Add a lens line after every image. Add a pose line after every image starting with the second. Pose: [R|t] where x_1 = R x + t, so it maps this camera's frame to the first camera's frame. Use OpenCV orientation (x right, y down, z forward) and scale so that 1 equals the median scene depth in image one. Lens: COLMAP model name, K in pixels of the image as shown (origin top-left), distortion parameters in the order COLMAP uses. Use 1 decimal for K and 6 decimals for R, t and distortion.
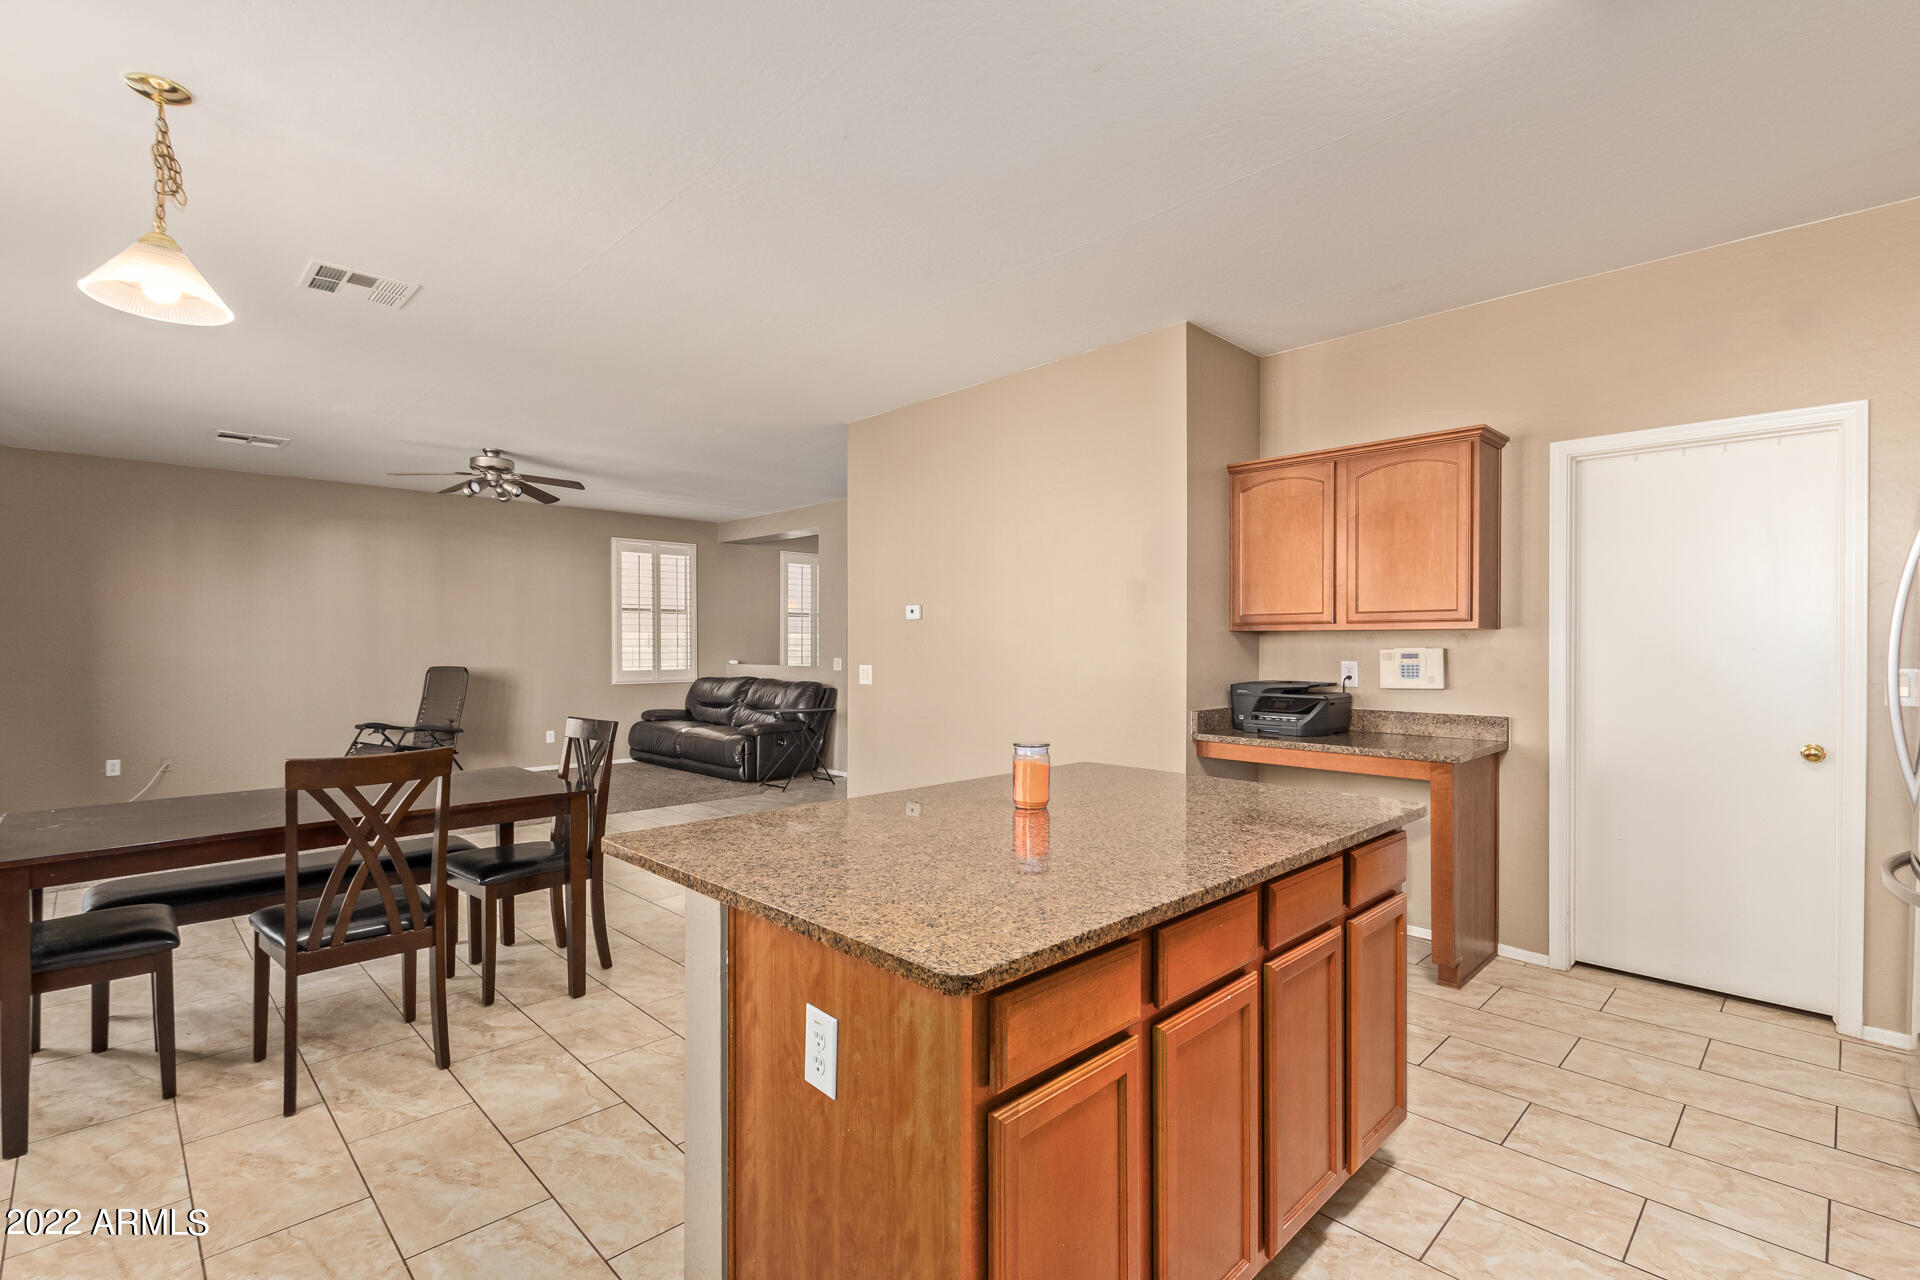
lens RADIAL K [[877.1, 0, 960.0], [0, 877.1, 640.0], [0, 0, 1]] dist [0.014843, -0.000014]
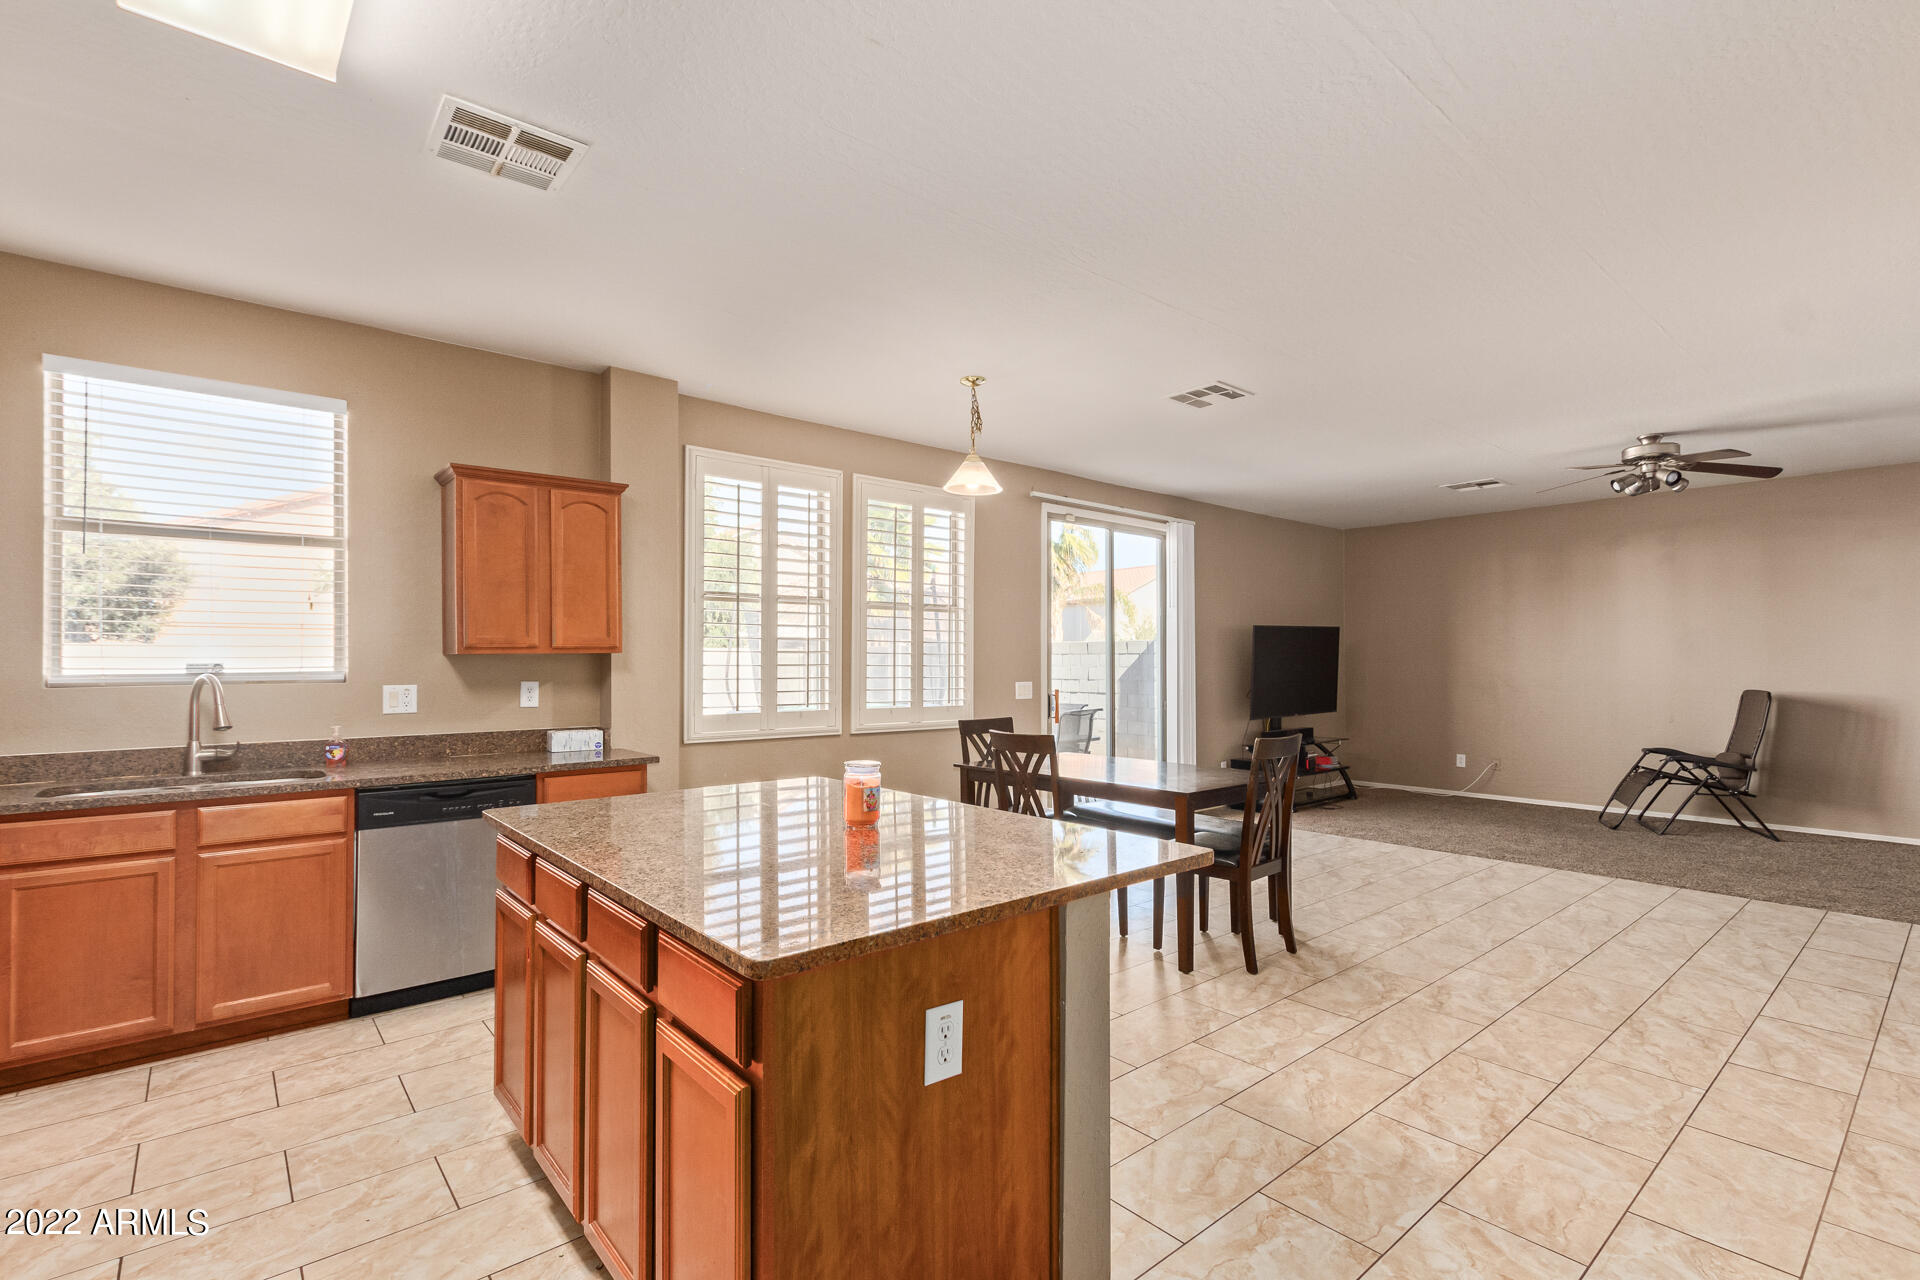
lens RADIAL K [[884.6, 0, 960.5], [0, 884.6, 637.1], [0, 0, 1]] dist [0.003036, 0.000460]
pose [[-0.069819, -0.026468, -0.997208, 0.628922], [0.003149, 0.999637, -0.026753, -0.000199], [0.997555, -0.005008, -0.069710, 0.671344]]
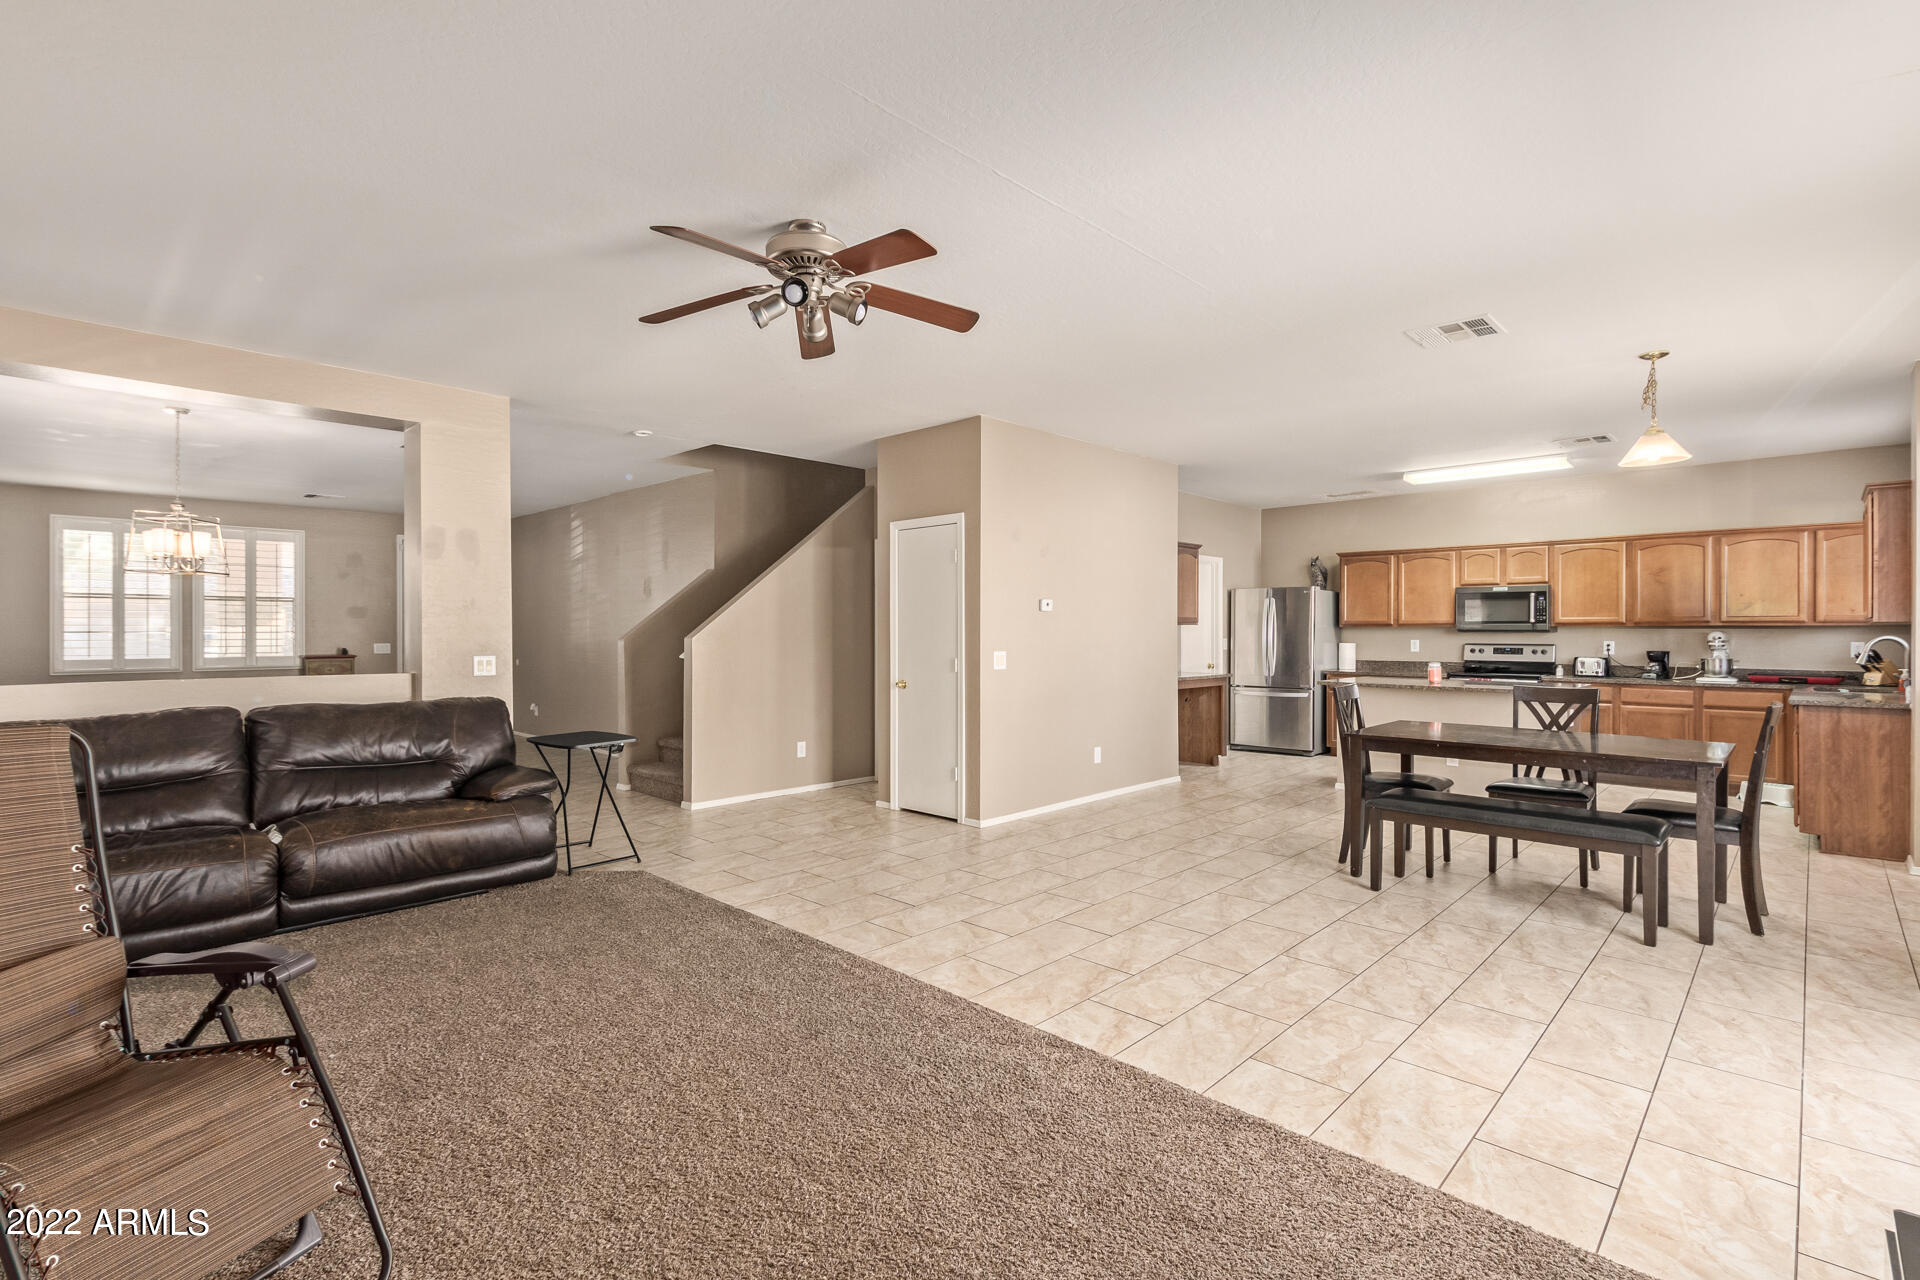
lens RADIAL K [[884.6, 0, 960.5], [0, 884.6, 637.1], [0, 0, 1]] dist [0.003036, 0.000460]
pose [[-0.025799, -0.007382, 0.999640, -1.727828], [-0.002665, 0.999970, 0.007315, 0.004676], [-0.999664, -0.002476, -0.025818, 1.580788]]
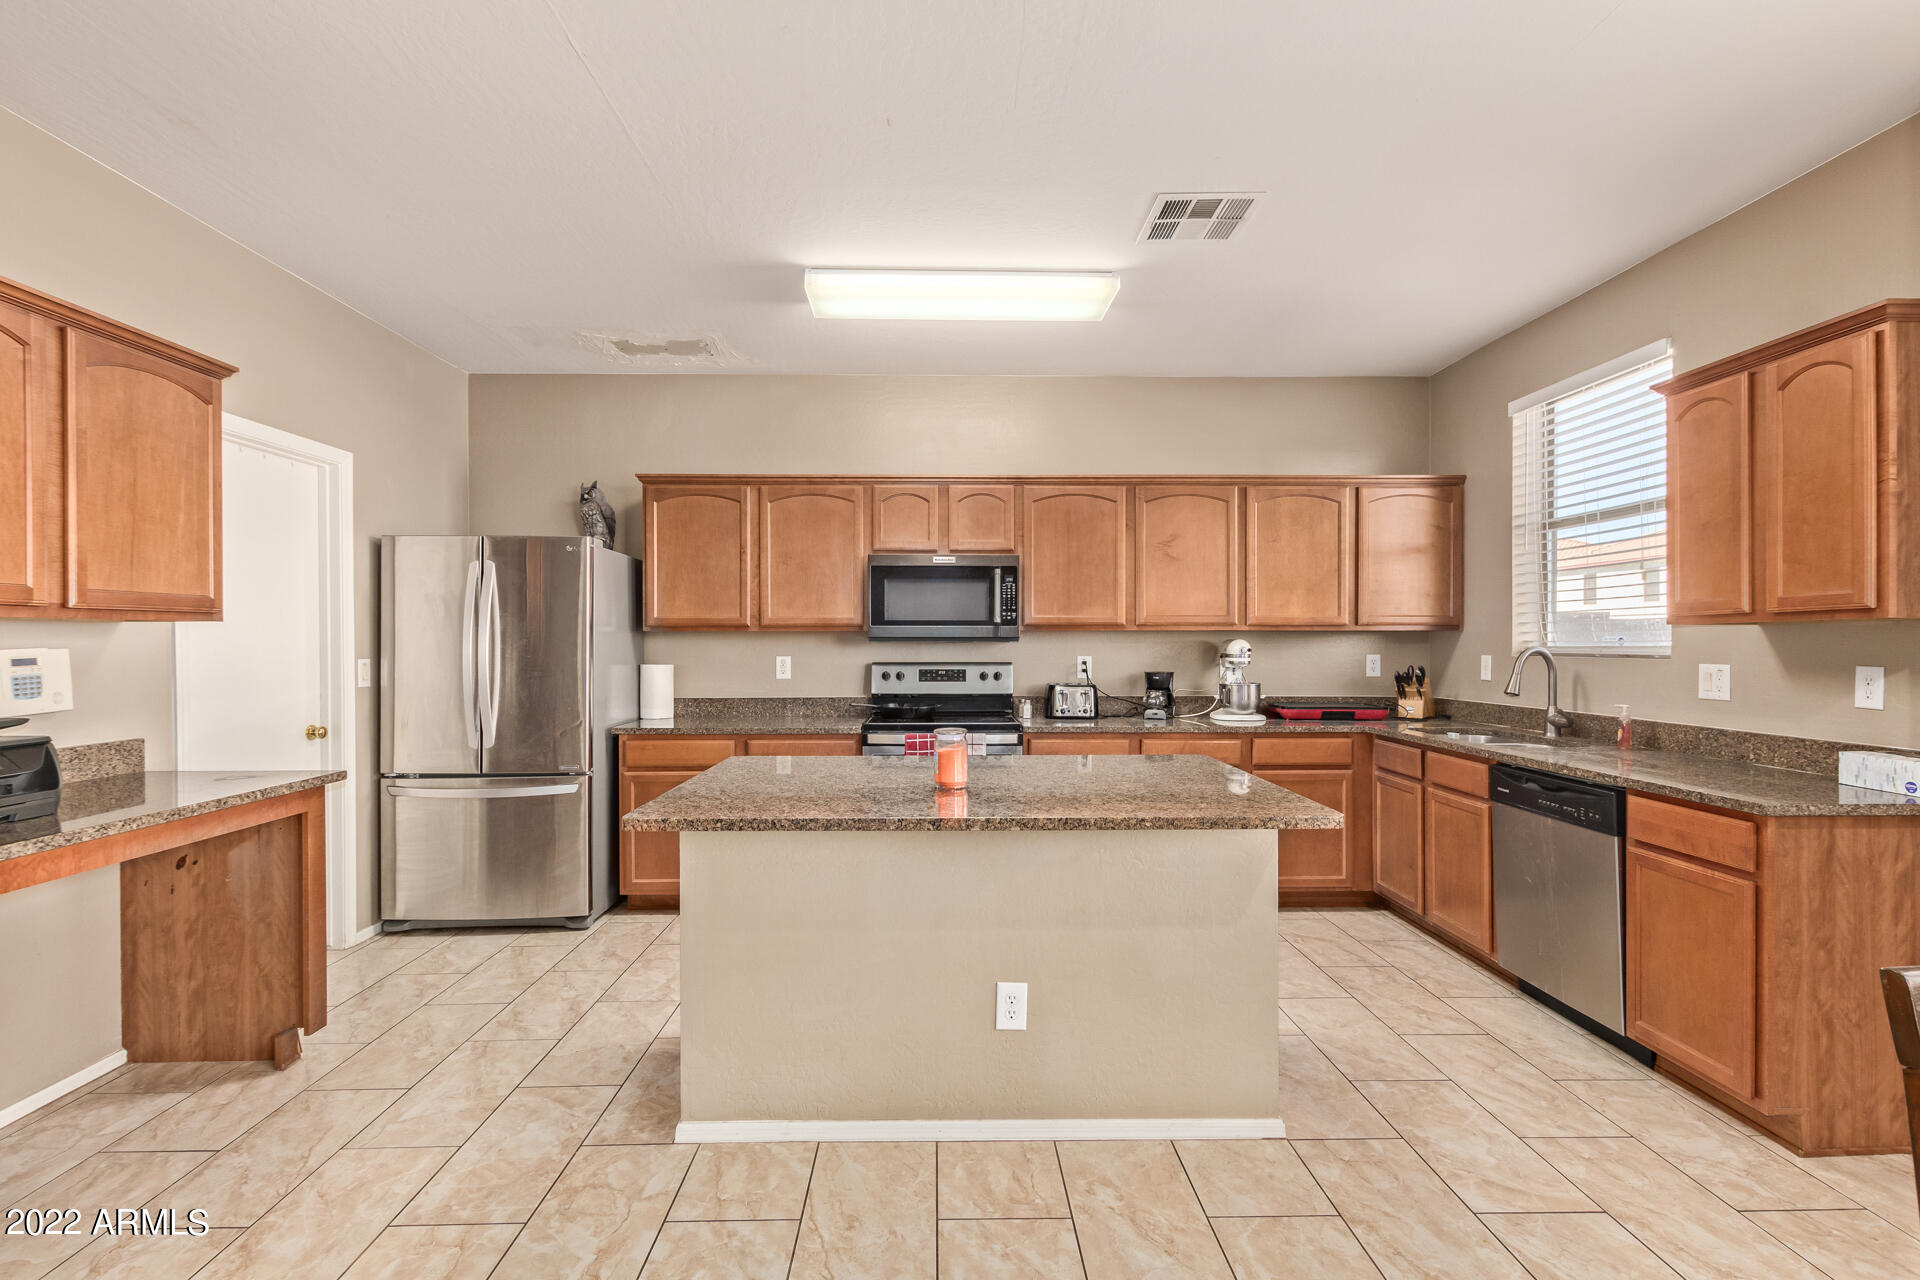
lens RADIAL K [[880.0, 0, 954.3], [0, 880.0, 639.4], [0, 0, 1]] dist [0.001697, 0.000190]
pose [[-0.726155, 0.001008, 0.687531, -0.387537], [0.000313, 0.999999, -0.001136, 0.003439], [-0.687531, -0.000610, -0.726155, 1.022728]]
